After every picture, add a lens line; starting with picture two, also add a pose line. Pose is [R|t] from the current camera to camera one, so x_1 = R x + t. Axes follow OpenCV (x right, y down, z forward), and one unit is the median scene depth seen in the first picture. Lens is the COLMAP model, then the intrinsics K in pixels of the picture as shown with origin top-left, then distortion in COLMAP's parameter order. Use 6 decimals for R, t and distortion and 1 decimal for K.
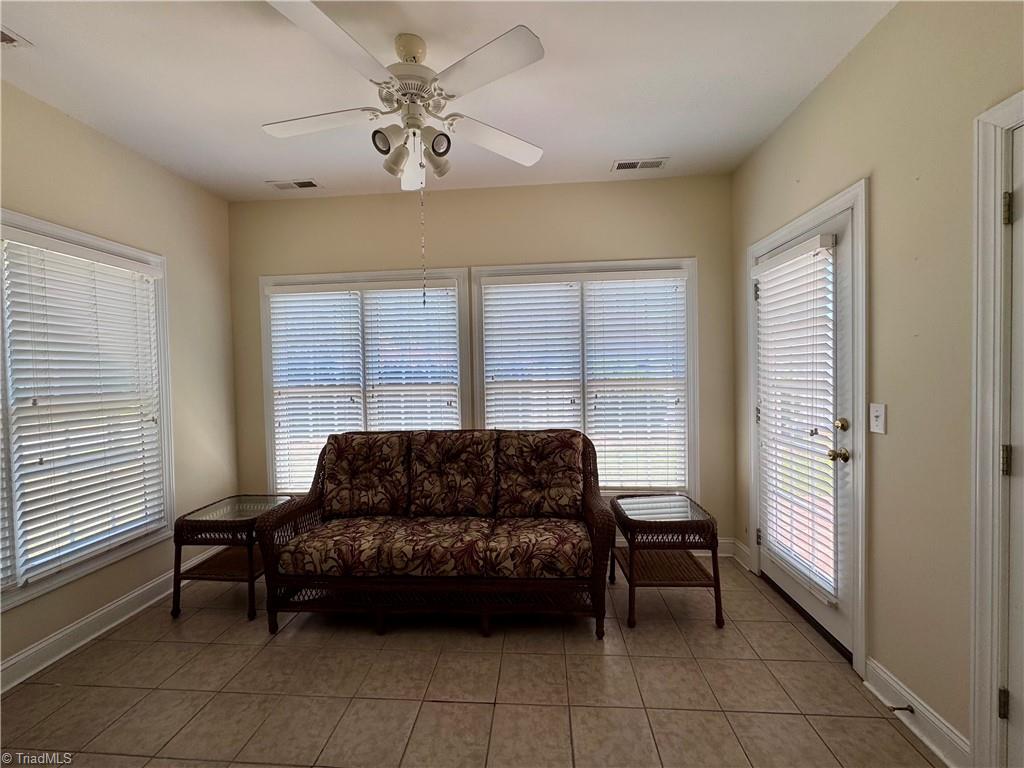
lens RADIAL K [[408.6, 0, 512.0], [0, 408.6, 384.0], [0, 0, 1]] dist [-0.003081, -0.000110]
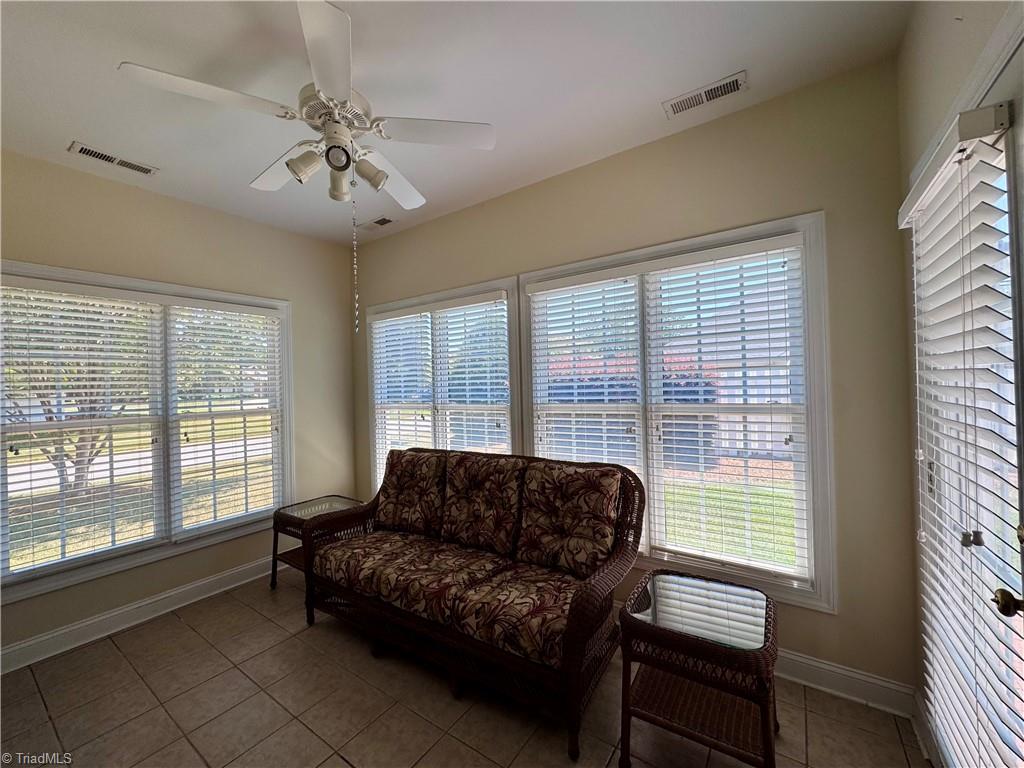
lens RADIAL K [[409.0, 0, 512.0], [0, 409.0, 388.3], [0, 0, 1]] dist [0.001187, 0.000054]
pose [[0.868412, -0.001737, -0.495840, 0.391497], [-0.001088, 0.999985, -0.005409, -0.034395], [0.495842, 0.005237, 0.868397, 0.238221]]
